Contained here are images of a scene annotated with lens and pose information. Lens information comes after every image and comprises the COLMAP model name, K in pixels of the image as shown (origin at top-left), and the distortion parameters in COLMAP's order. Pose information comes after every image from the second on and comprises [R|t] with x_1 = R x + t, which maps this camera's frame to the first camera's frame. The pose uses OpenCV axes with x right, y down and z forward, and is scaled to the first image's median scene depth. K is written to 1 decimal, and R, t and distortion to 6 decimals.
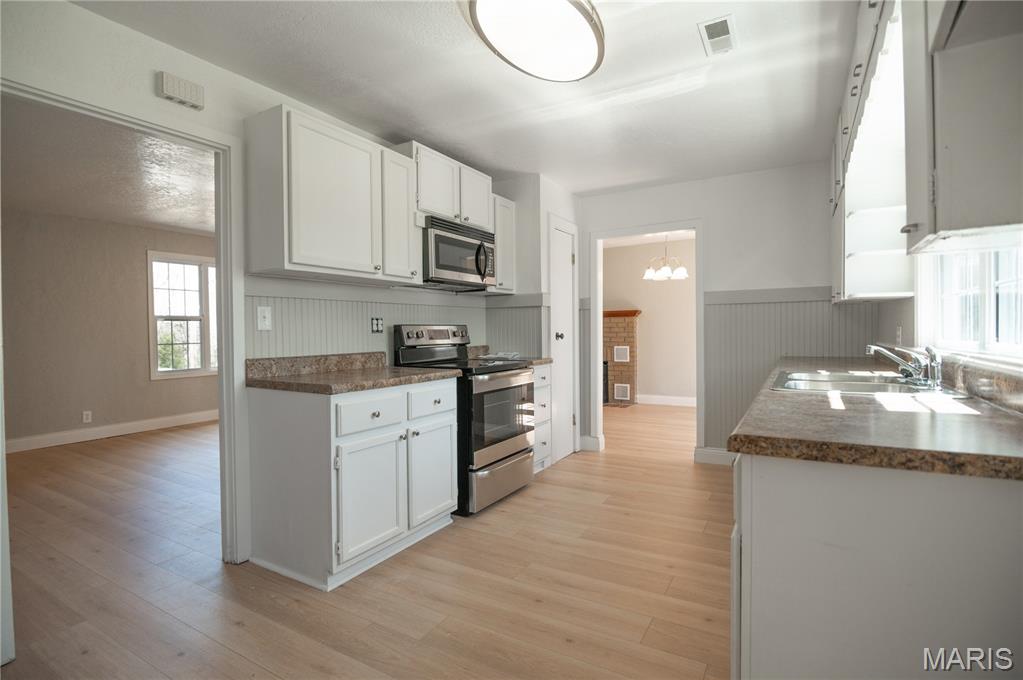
lens RADIAL K [[499.5, 0, 508.4], [0, 499.5, 340.8], [0, 0, 1]] dist [-0.022326, 0.000007]
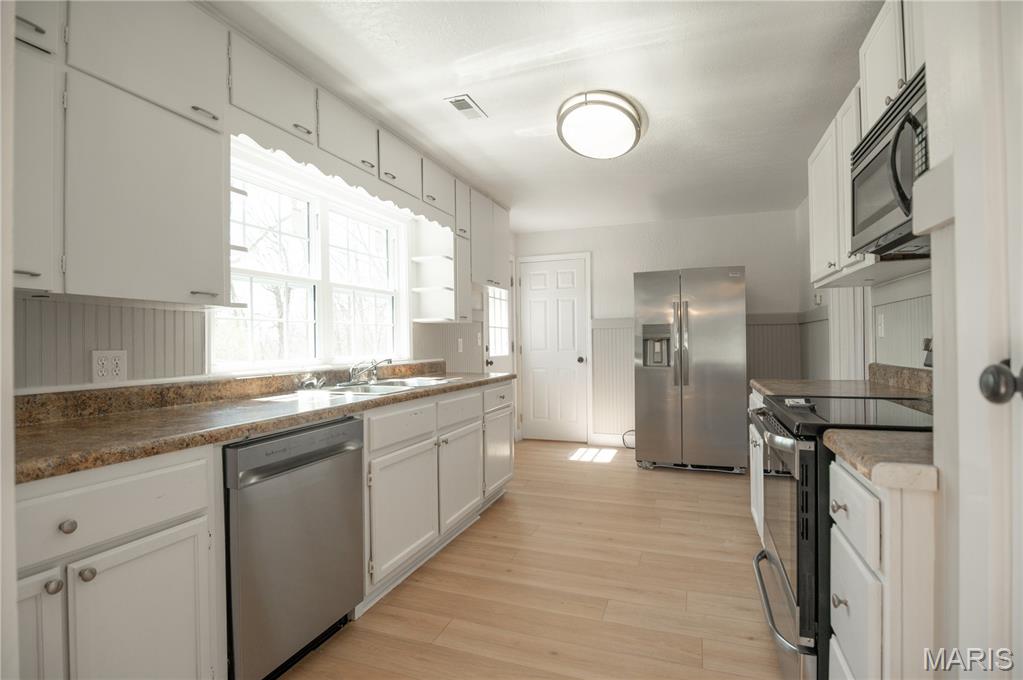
lens RADIAL K [[499.5, 0, 508.4], [0, 499.5, 340.8], [0, 0, 1]] dist [-0.022326, 0.000007]
pose [[-0.985366, 0.019580, -0.169324, 0.438663], [0.017087, 0.999723, 0.016167, -0.043291], [0.169594, 0.013038, -0.985428, 1.788235]]
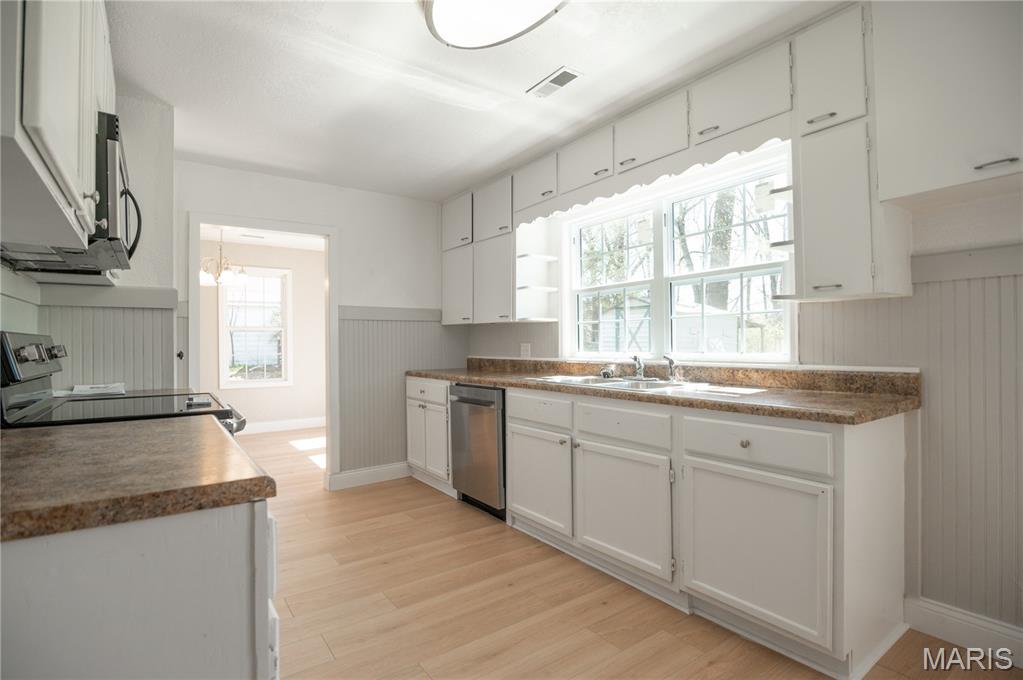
lens RADIAL K [[497.8, 0, 497.8], [0, 497.8, 342.8], [0, 0, 1]] dist [-0.000767, -0.000111]
pose [[0.417998, 0.005111, 0.908434, -0.515855], [0.023726, 0.999582, -0.016541, -0.008413], [-0.908138, 0.028468, 0.417701, 0.521988]]
